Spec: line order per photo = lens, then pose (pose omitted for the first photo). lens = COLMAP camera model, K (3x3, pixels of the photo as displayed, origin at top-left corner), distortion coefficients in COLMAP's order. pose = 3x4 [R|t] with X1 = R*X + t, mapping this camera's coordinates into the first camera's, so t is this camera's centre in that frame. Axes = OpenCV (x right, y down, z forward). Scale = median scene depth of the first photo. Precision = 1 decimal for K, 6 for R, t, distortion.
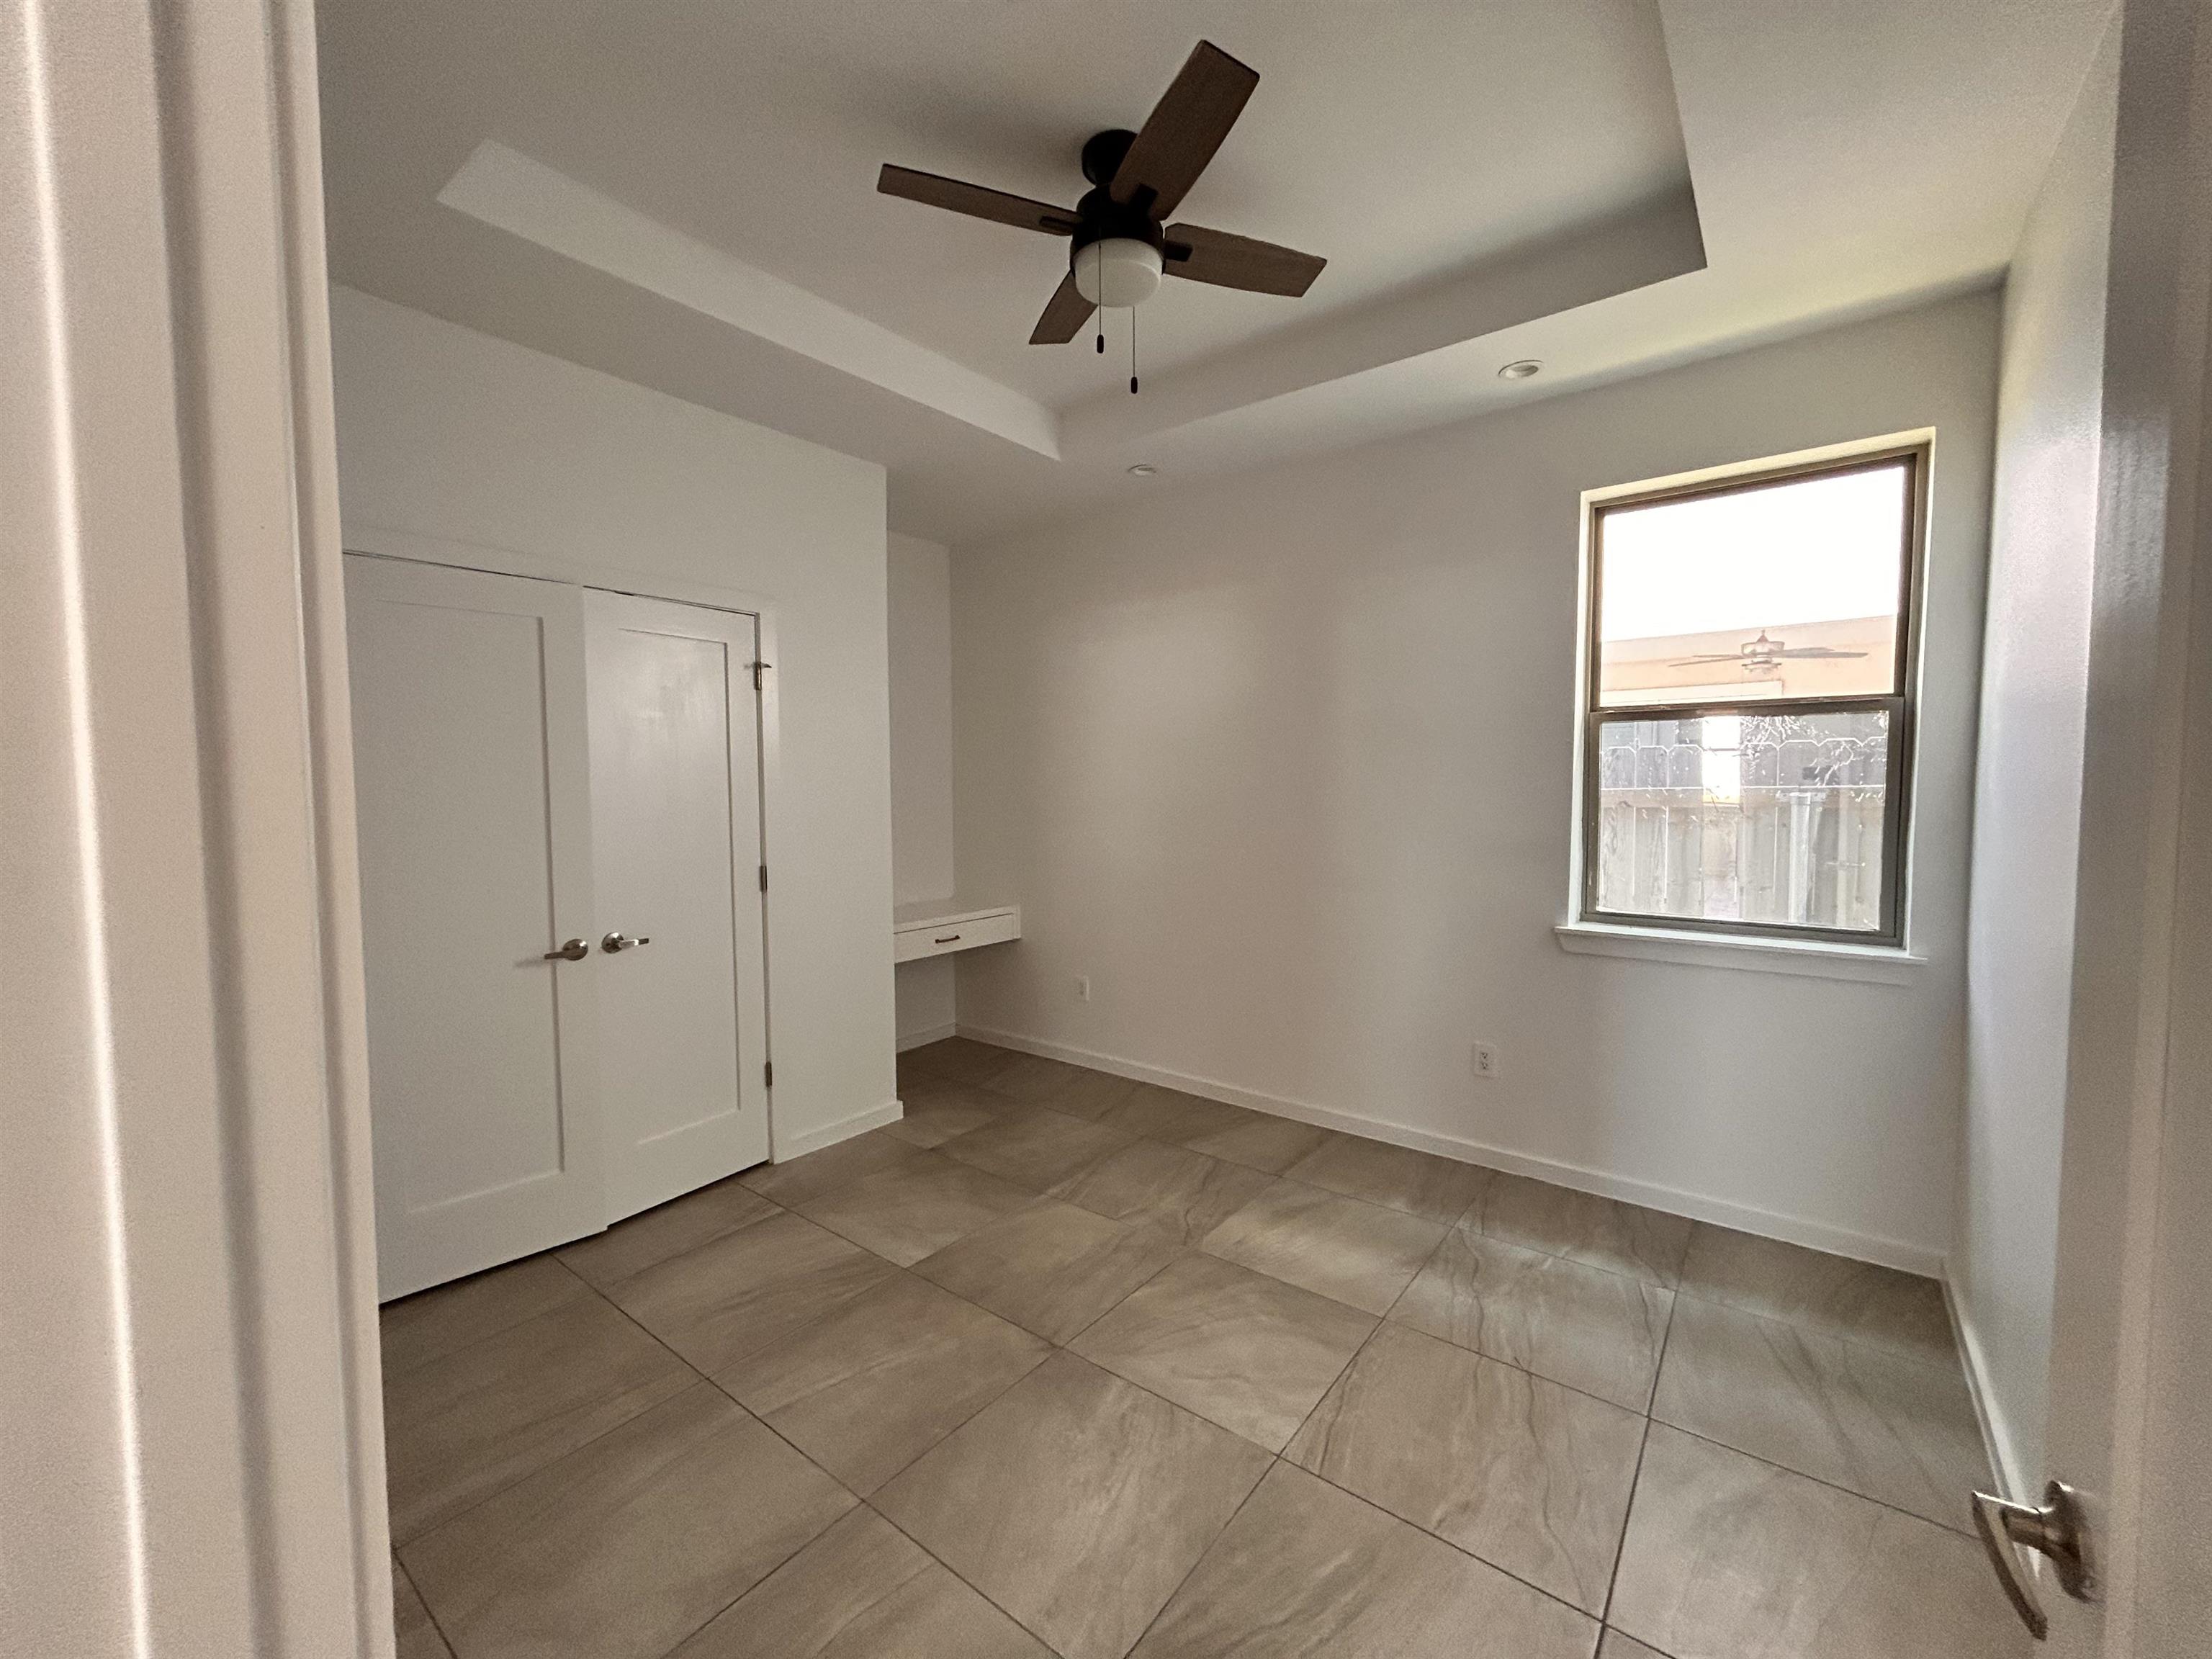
lens RADIAL K [[892.5, 0, 1106.0], [0, 892.5, 829.5], [0, 0, 1]] dist [0.019524, -0.000039]
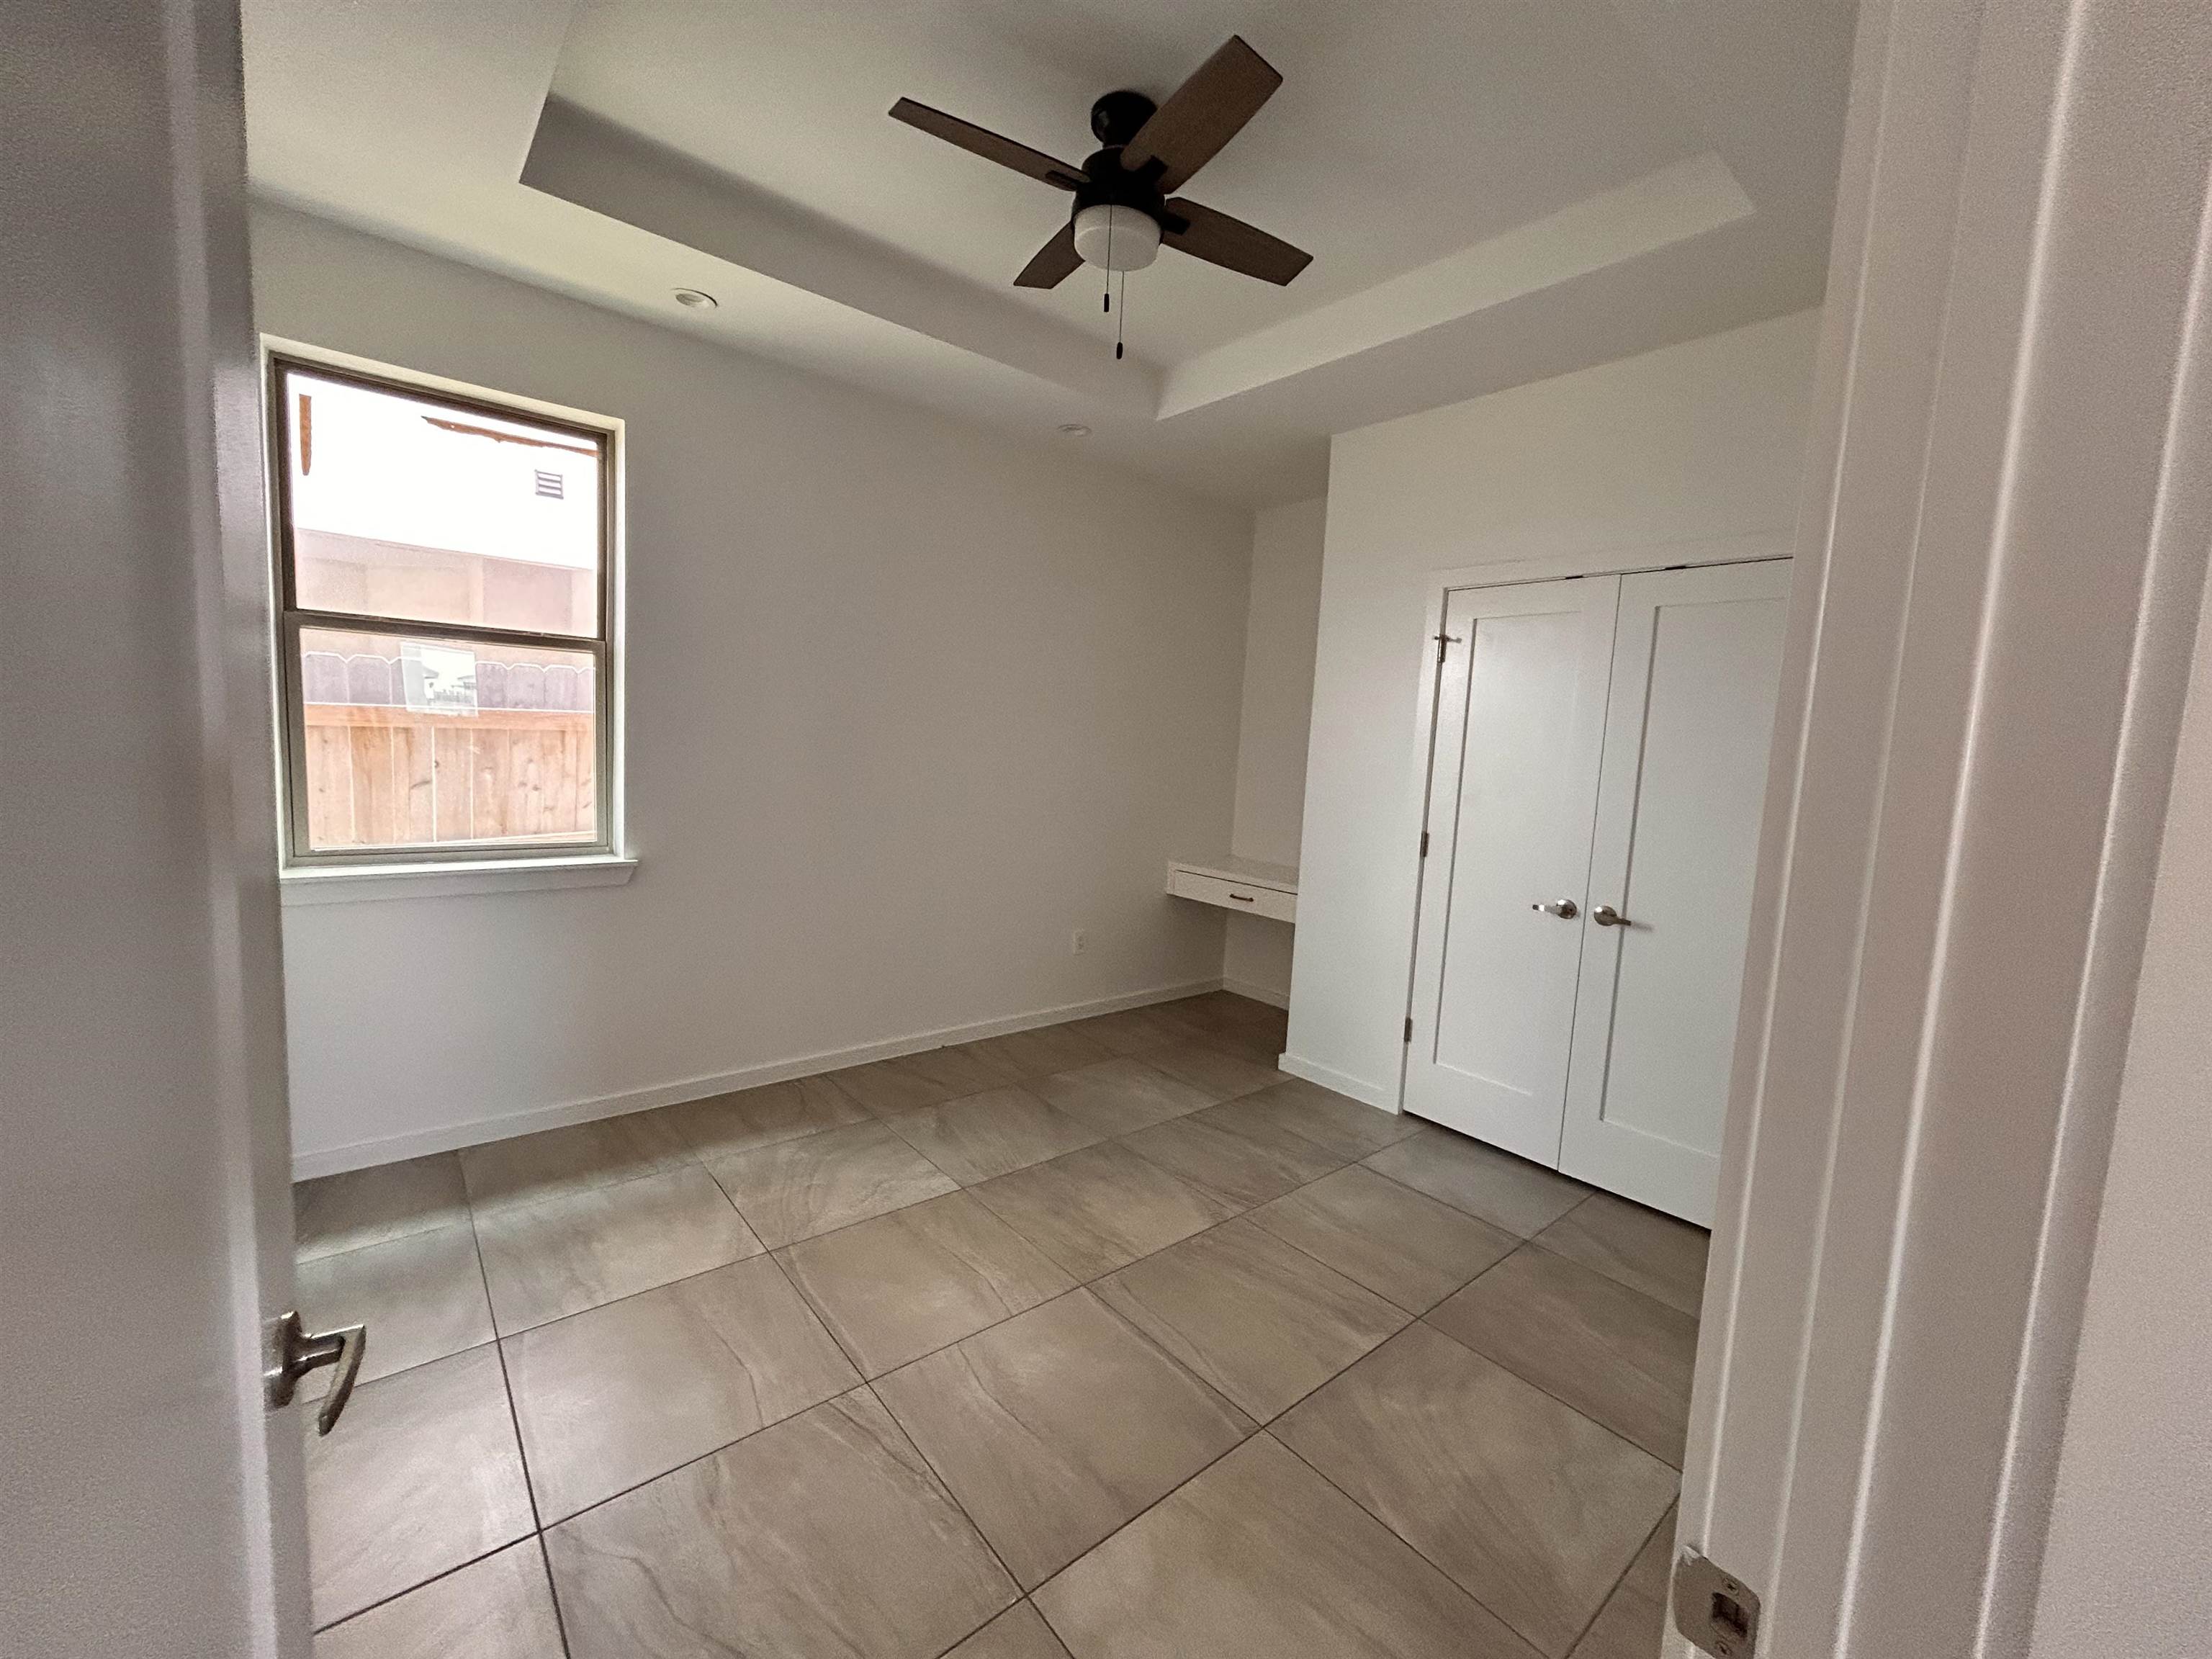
lens RADIAL K [[895.8, 0, 1106.0], [0, 895.8, 829.5], [0, 0, 1]] dist [-0.002878, -0.000198]
pose [[0.210686, -0.084609, 0.973885, -0.146310], [-0.000001, 0.996247, 0.086552, -0.005246], [-0.977554, -0.018236, 0.209895, 0.113272]]
